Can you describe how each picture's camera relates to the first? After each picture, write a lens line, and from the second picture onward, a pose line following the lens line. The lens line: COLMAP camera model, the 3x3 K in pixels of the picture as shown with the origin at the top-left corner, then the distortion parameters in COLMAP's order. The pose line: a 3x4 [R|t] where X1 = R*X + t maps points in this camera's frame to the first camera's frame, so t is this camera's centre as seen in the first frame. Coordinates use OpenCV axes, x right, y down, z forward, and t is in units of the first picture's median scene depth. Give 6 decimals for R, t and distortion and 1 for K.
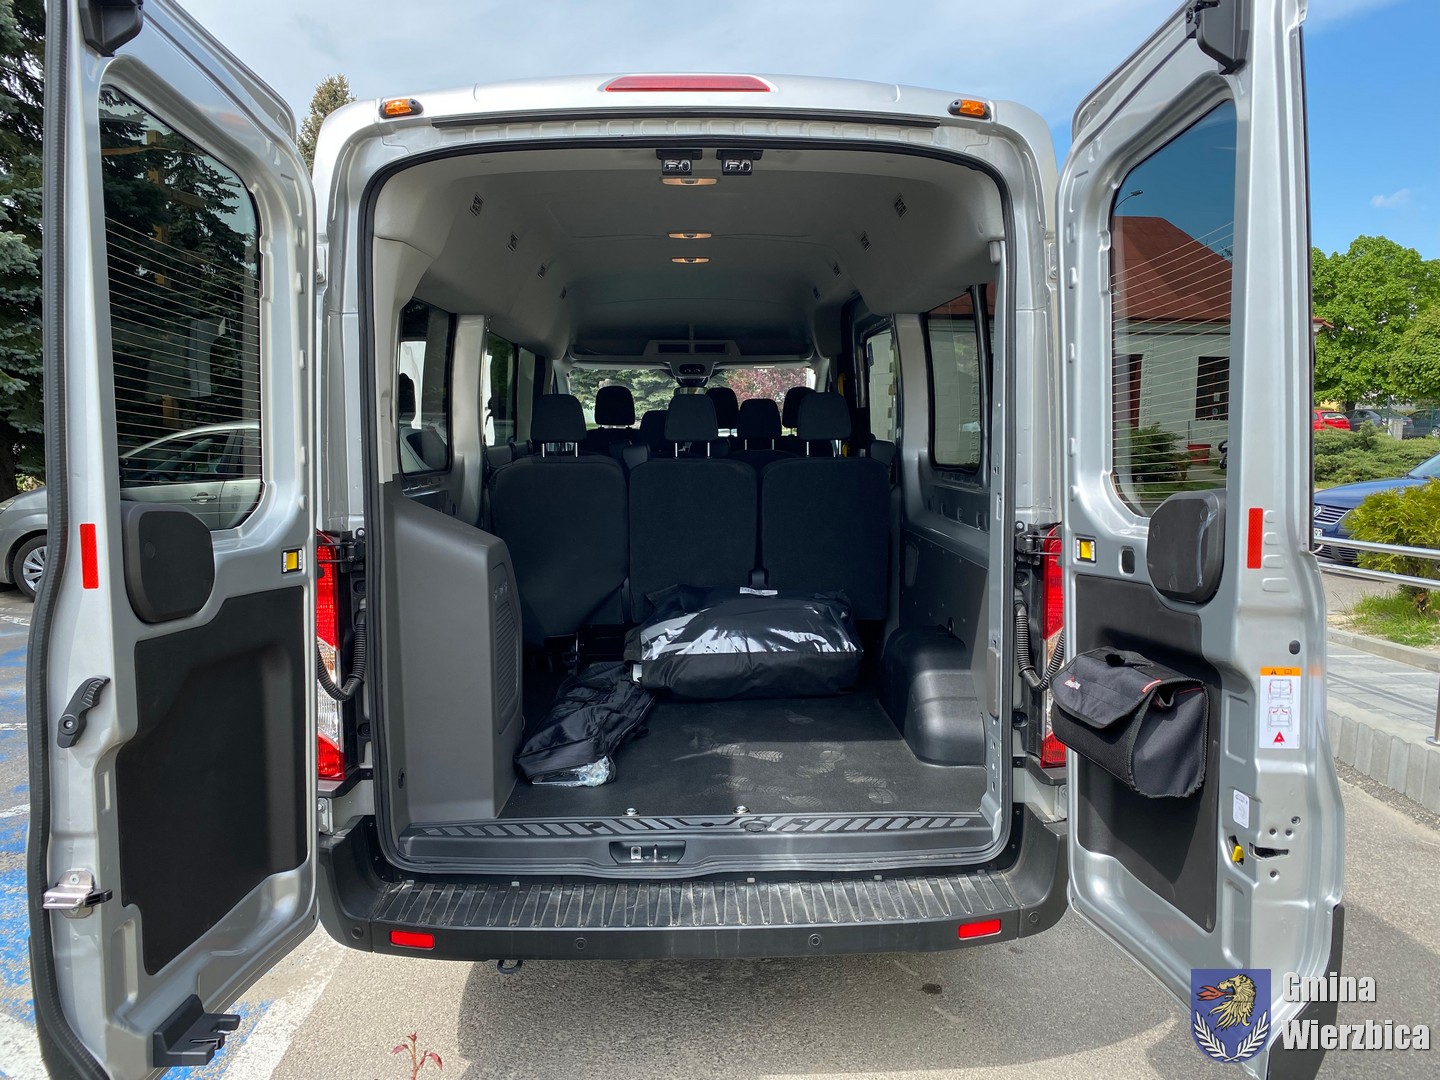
lens RADIAL K [[1105.1, 0, 720.0], [0, 1105.1, 541.0], [0, 0, 1]] dist [0.010563, -0.003018]
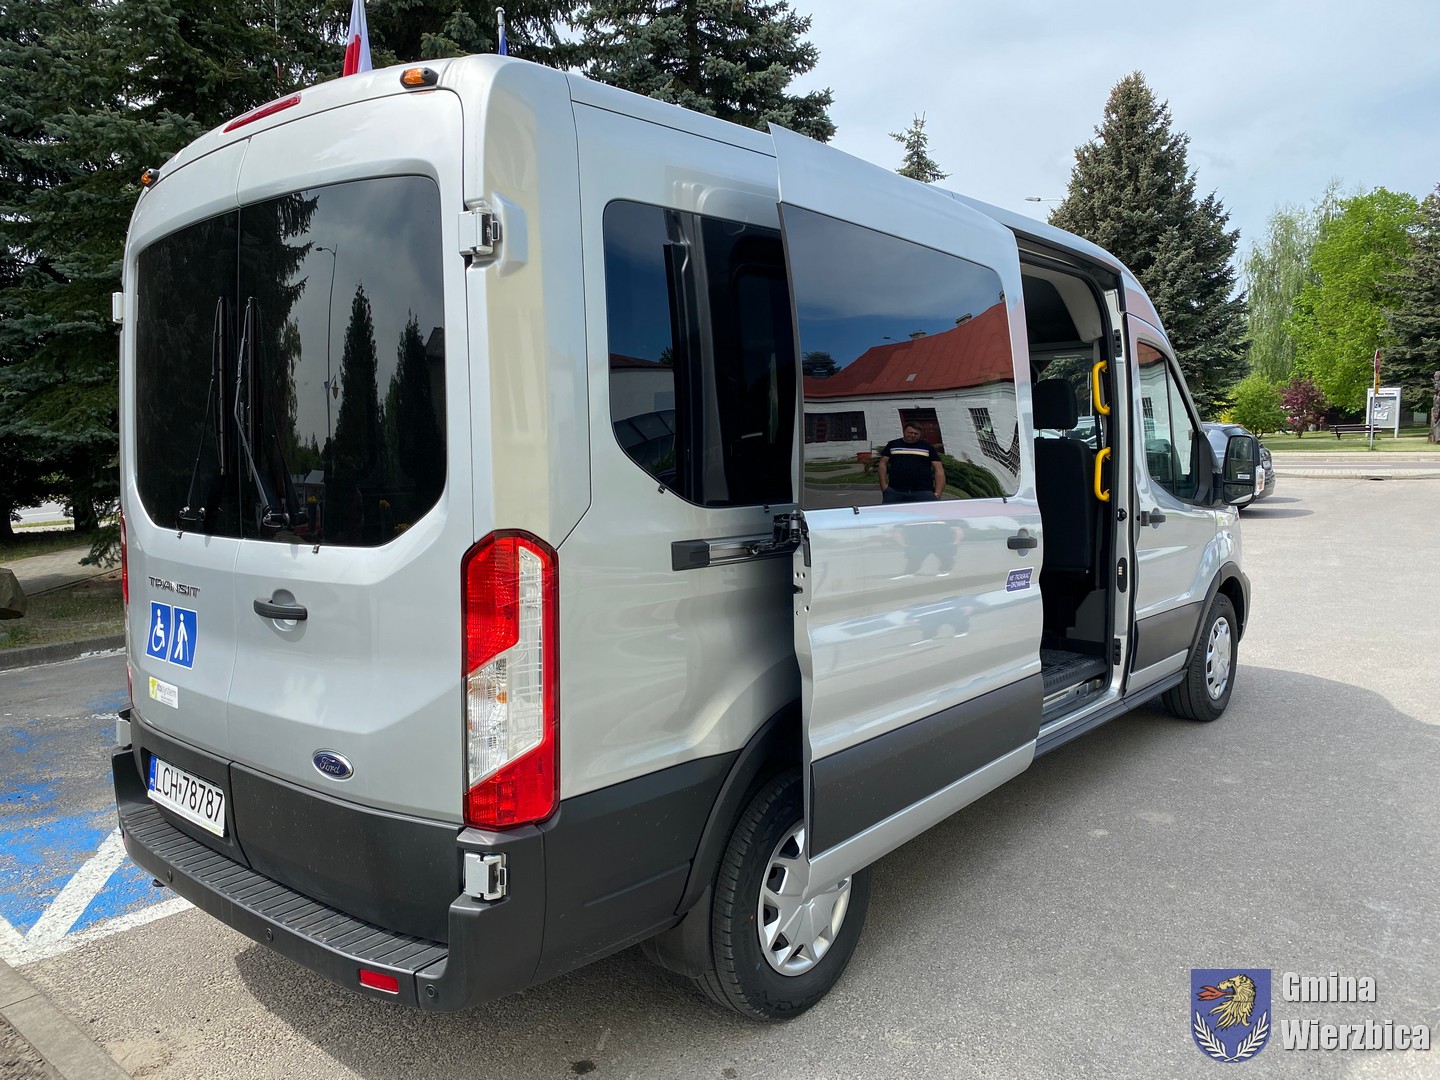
lens RADIAL K [[1105.1, 0, 718.1], [0, 1105.1, 541.5], [0, 0, 1]] dist [0.010563, -0.003018]
pose [[0.744121, 0.062683, -0.665098, 0.294935], [-0.063933, 0.997700, 0.022500, -0.014457], [0.664979, 0.025779, 0.746417, 0.140378]]
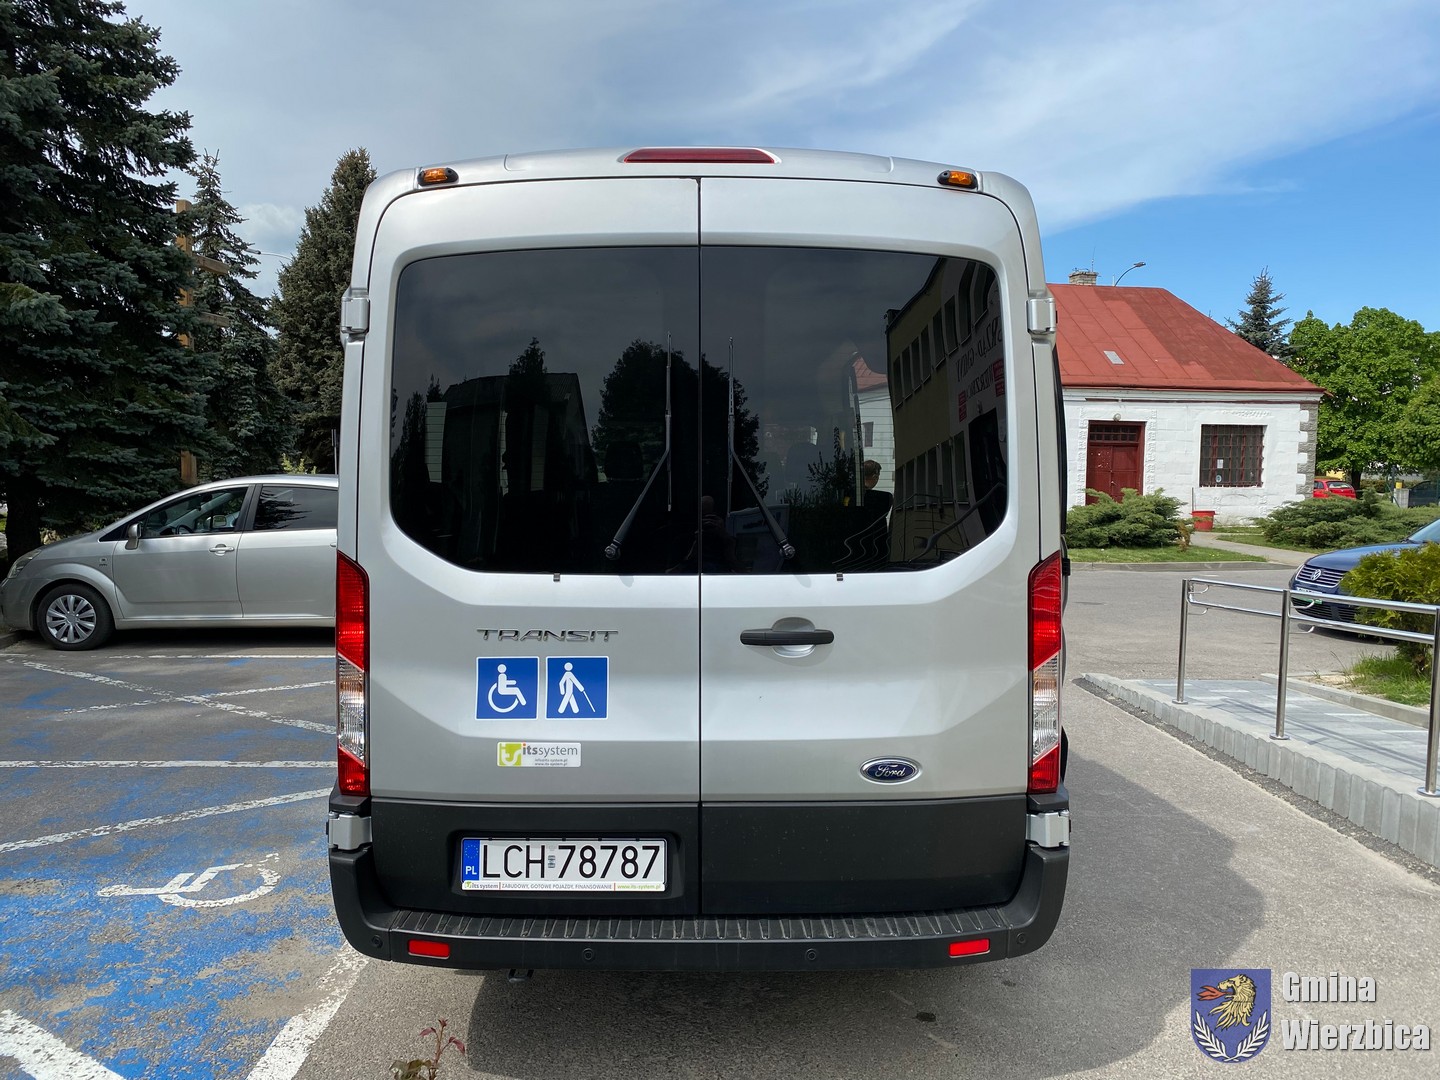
lens RADIAL K [[1105.1, 0, 704.5], [0, 1105.1, 542.2], [0, 0, 1]] dist [0.010563, -0.003018]
pose [[0.999778, 0.010133, -0.018470, 0.000011], [-0.011176, 0.998295, -0.057285, 0.008765], [0.017858, 0.057479, 0.998187, -0.019821]]
